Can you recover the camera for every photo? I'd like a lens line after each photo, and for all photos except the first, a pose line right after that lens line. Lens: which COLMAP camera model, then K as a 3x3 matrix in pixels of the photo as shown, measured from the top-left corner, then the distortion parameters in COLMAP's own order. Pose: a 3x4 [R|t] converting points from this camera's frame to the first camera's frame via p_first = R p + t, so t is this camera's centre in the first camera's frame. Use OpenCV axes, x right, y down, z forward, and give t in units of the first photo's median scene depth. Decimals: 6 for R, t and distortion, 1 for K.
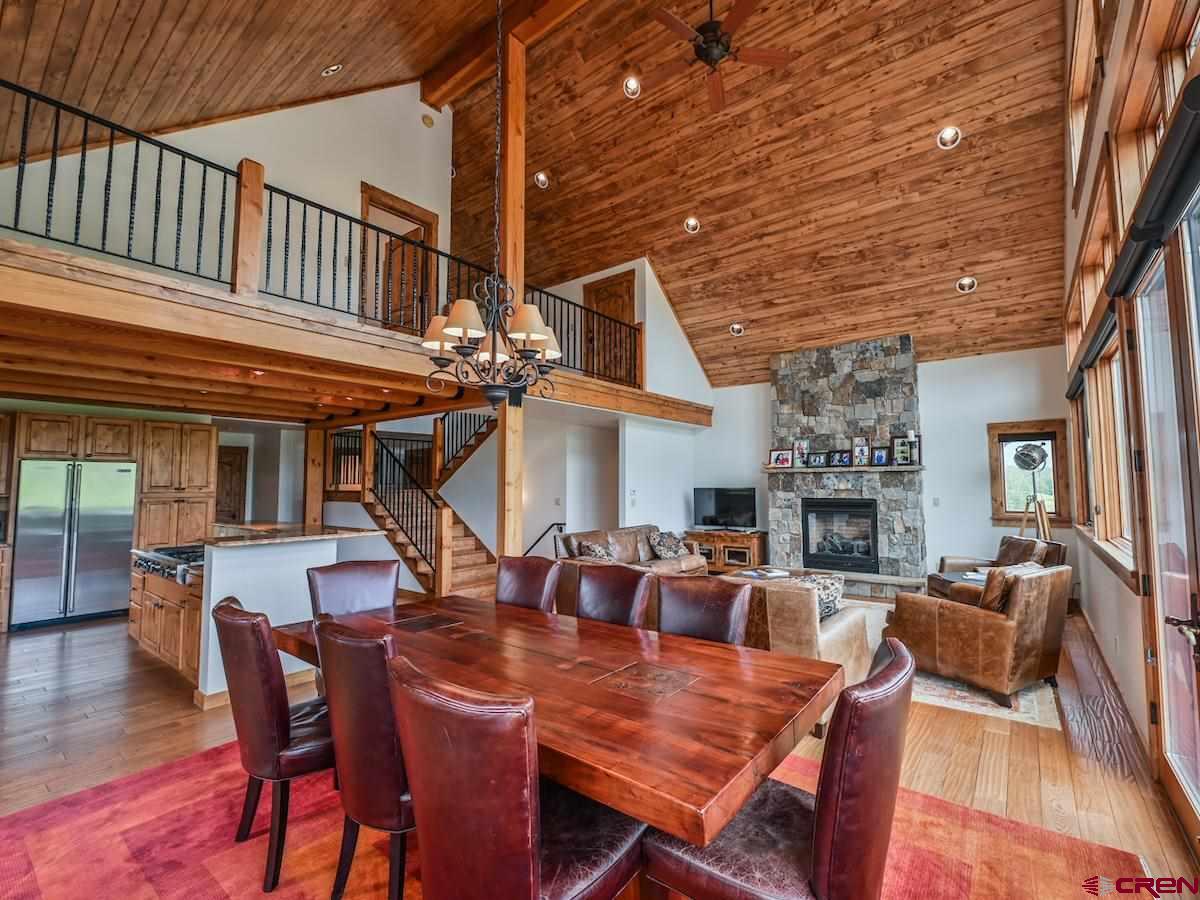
lens RADIAL K [[531.9, 0, 622.0], [0, 531.9, 451.0], [0, 0, 1]] dist [-0.010054, -0.000085]
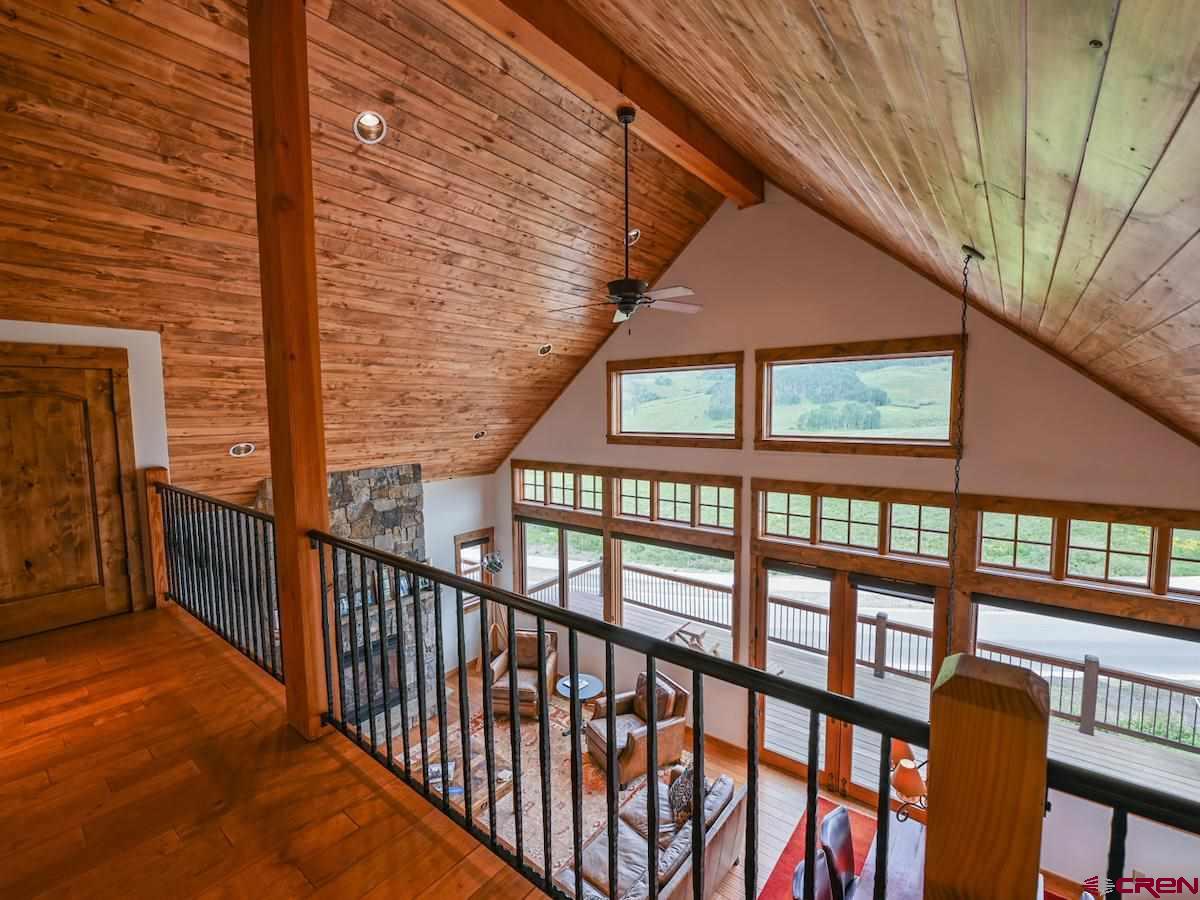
lens RADIAL K [[531.9, 0, 602.1], [0, 531.9, 445.2], [0, 0, 1]] dist [-0.010054, -0.000085]
pose [[0.012116, -0.069919, 0.997479, -0.480988], [-0.054474, 0.996025, 0.070478, -0.341134], [-0.998442, -0.055191, 0.008259, 0.619596]]
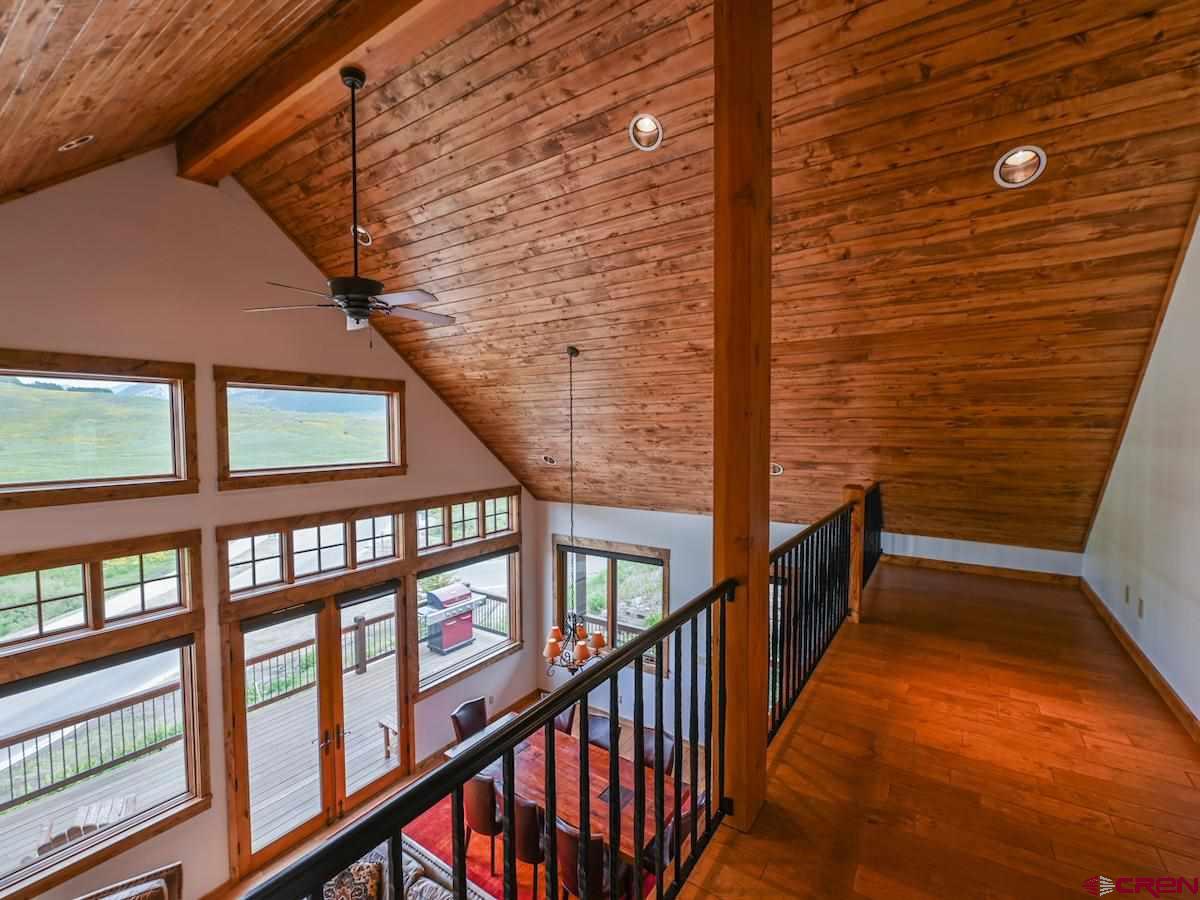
lens RADIAL K [[531.9, 0, 601.5], [0, 531.9, 445.9], [0, 0, 1]] dist [-0.010054, -0.000085]
pose [[-0.997855, 0.020979, -0.062005, -0.077986], [0.023536, 0.998890, -0.040793, -0.304534], [0.061081, -0.042164, -0.997242, 1.070595]]
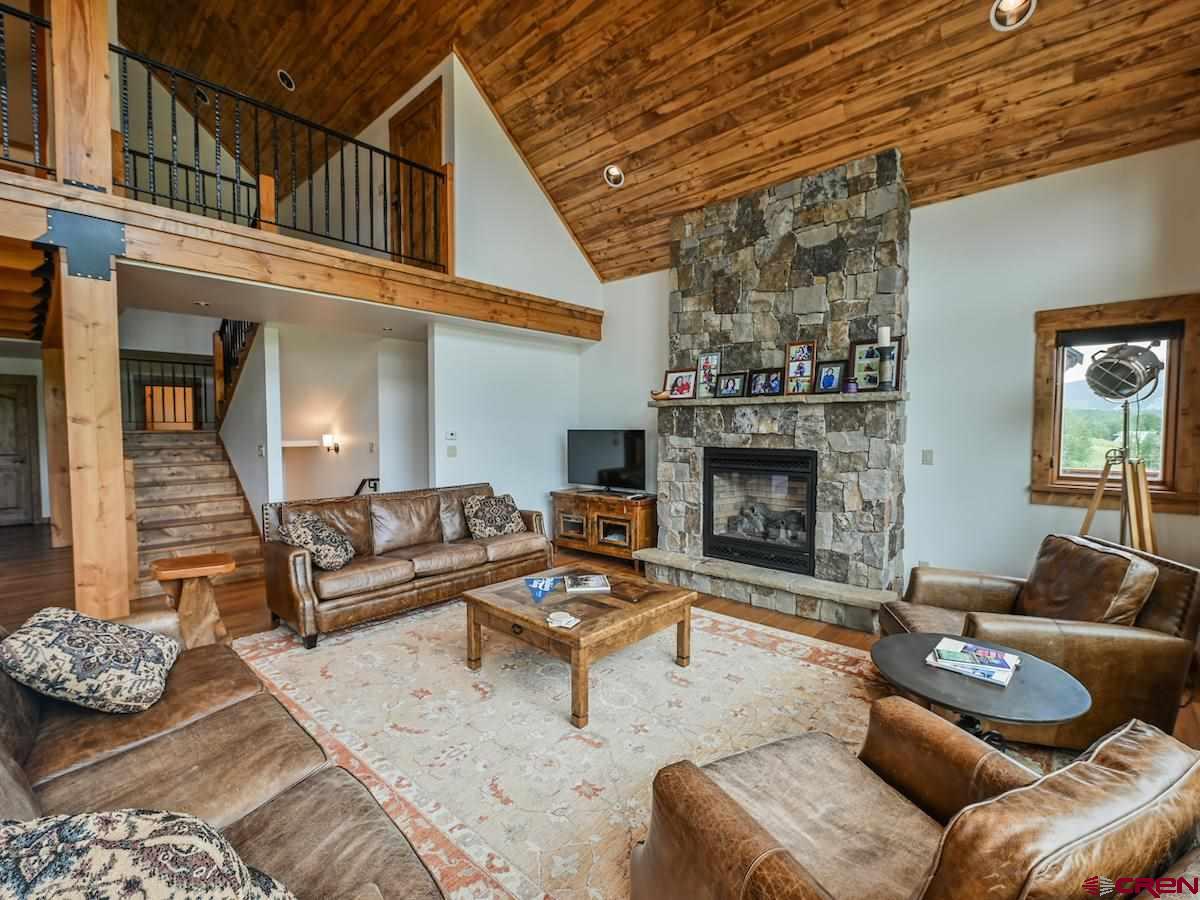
lens RADIAL K [[531.9, 0, 582.6], [0, 531.9, 452.0], [0, 0, 1]] dist [-0.010054, -0.000085]
pose [[0.994239, 0.010704, -0.106653, 0.278894], [0.001216, 0.993811, 0.111078, 0.026475], [0.107182, -0.110568, 0.988072, 0.389525]]
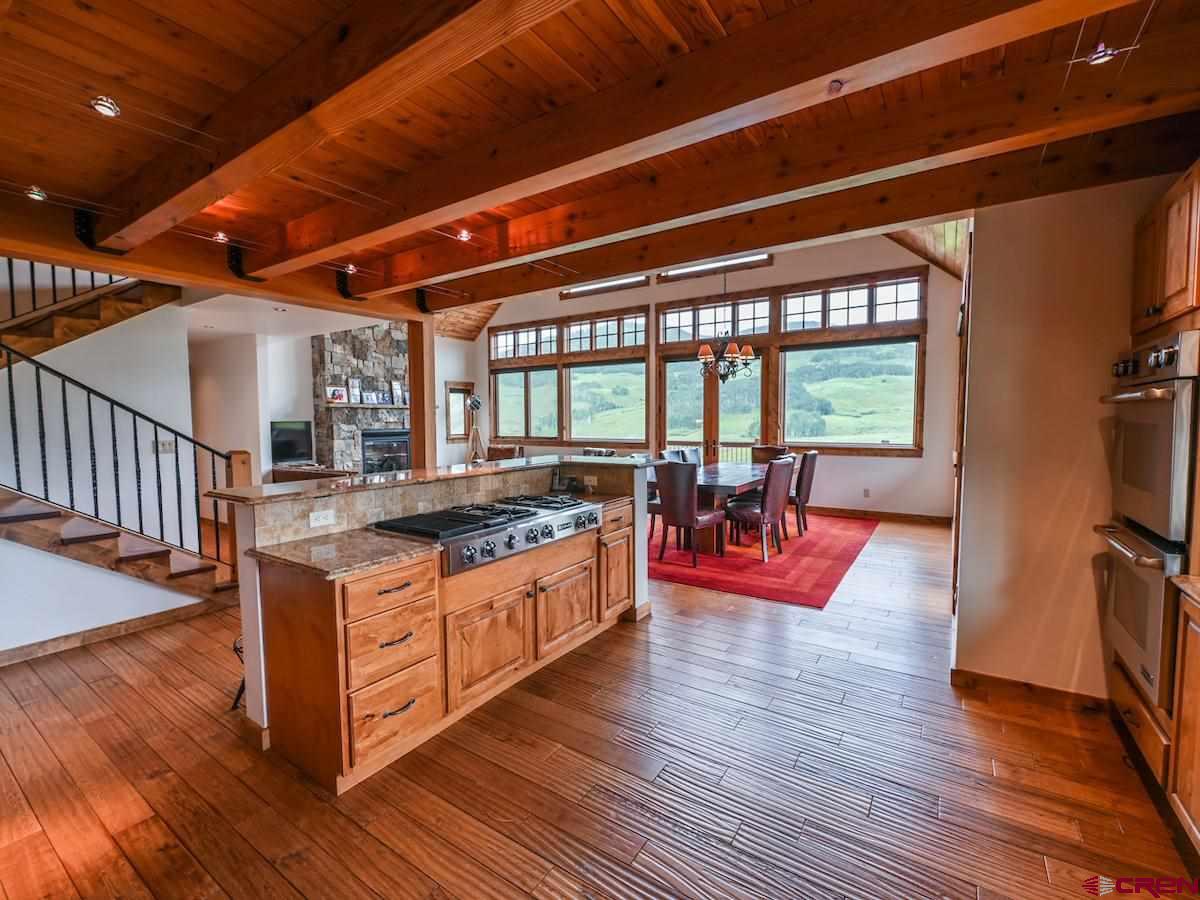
lens RADIAL K [[531.9, 0, 603.0], [0, 531.9, 452.7], [0, 0, 1]] dist [-0.010054, -0.000085]
pose [[-0.069040, -0.057444, 0.995959, -0.914875], [-0.054884, 0.997048, 0.053702, 0.050058], [-0.996103, -0.050954, -0.071989, 0.584771]]
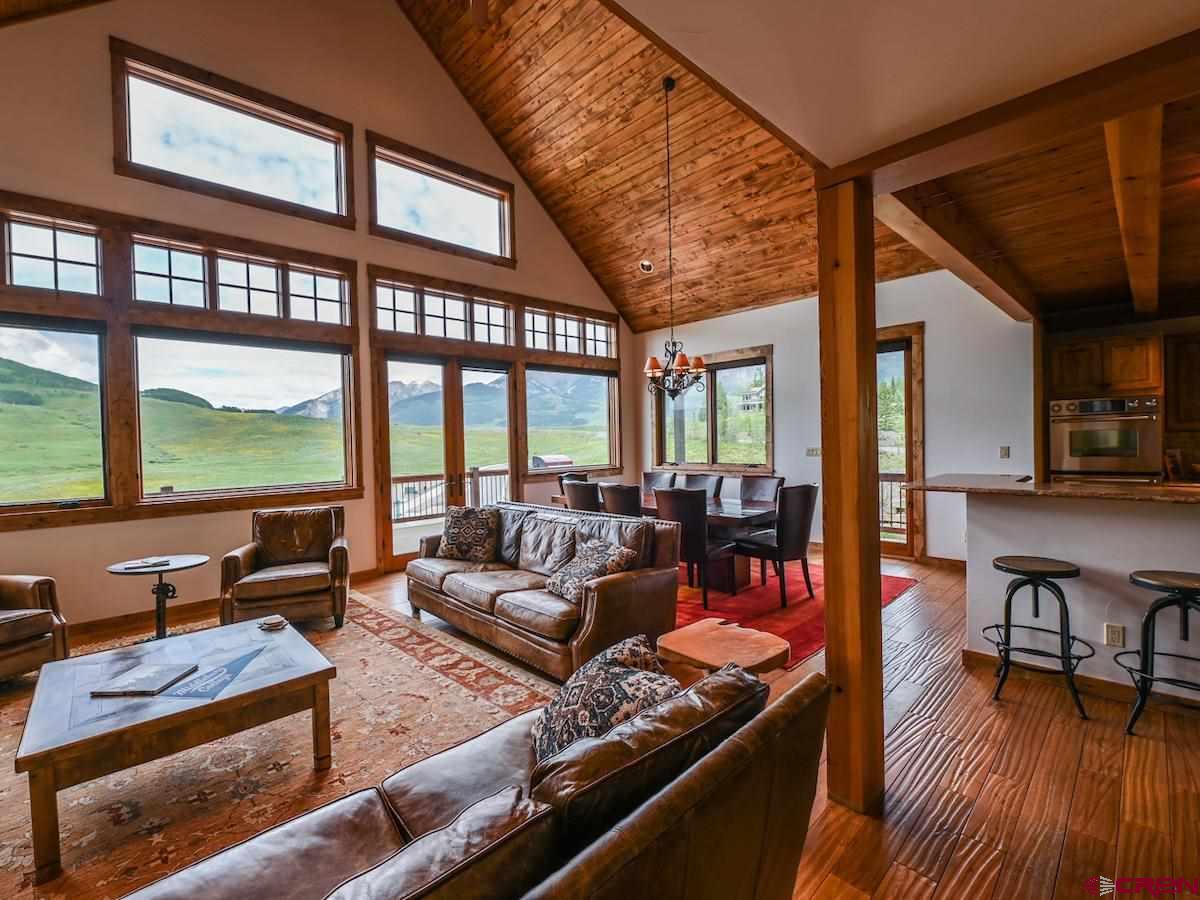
lens RADIAL K [[531.9, 0, 561.7], [0, 531.9, 442.4], [0, 0, 1]] dist [-0.010054, -0.000085]
pose [[-0.981499, 0.031731, 0.188820, -0.063641], [0.020944, 0.998047, -0.058853, 0.073493], [-0.190318, -0.053810, -0.980247, 1.087546]]
